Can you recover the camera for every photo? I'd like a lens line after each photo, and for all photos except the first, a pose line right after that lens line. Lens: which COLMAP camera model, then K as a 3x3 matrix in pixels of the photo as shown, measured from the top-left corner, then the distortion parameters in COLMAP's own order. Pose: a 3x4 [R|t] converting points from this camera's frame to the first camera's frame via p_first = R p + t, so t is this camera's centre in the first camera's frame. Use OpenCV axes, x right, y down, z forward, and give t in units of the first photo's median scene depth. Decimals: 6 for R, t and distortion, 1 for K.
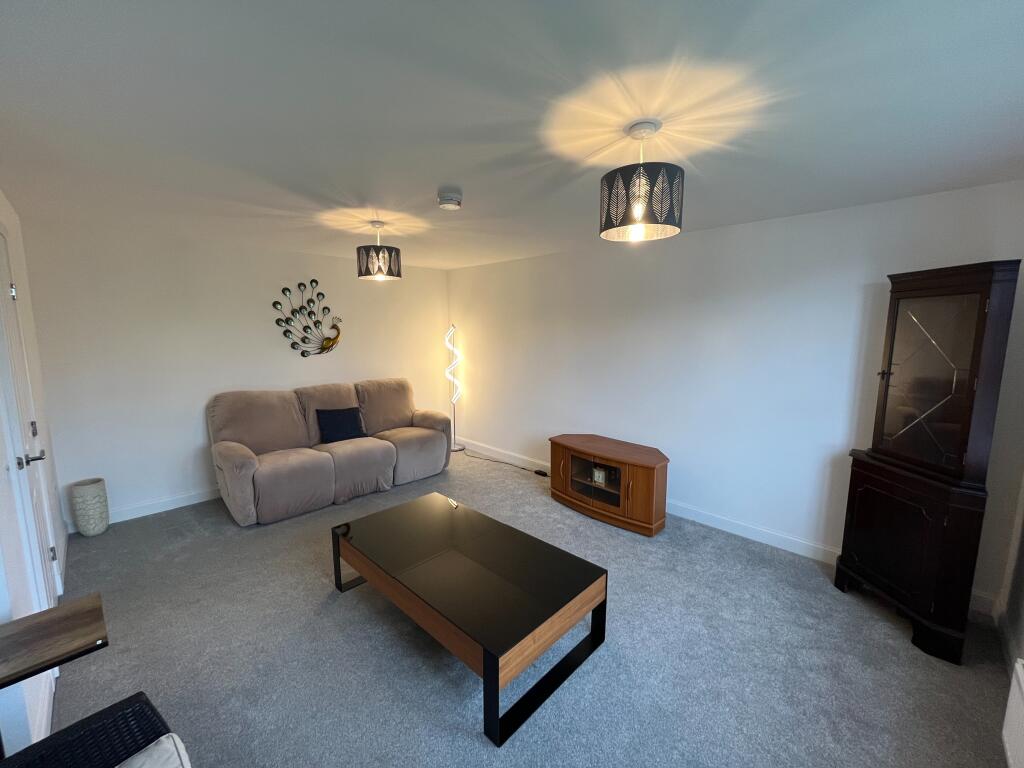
lens RADIAL K [[414.1, 0, 511.5], [0, 414.1, 385.1], [0, 0, 1]] dist [-0.002312, -0.000308]
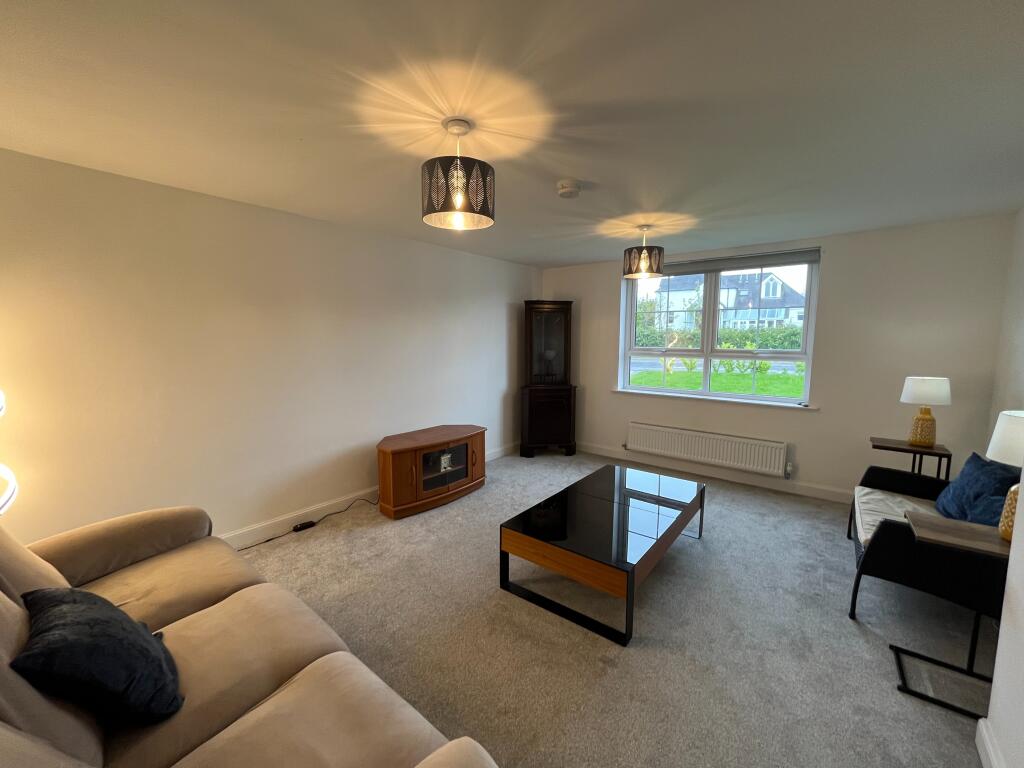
lens RADIAL K [[414.1, 0, 505.2], [0, 414.1, 385.5], [0, 0, 1]] dist [-0.002312, -0.000308]
pose [[-0.085363, -0.119559, 0.989151, -0.822923], [0.136480, 0.982013, 0.130474, -0.087897], [-0.986958, 0.146137, -0.067510, 0.891010]]
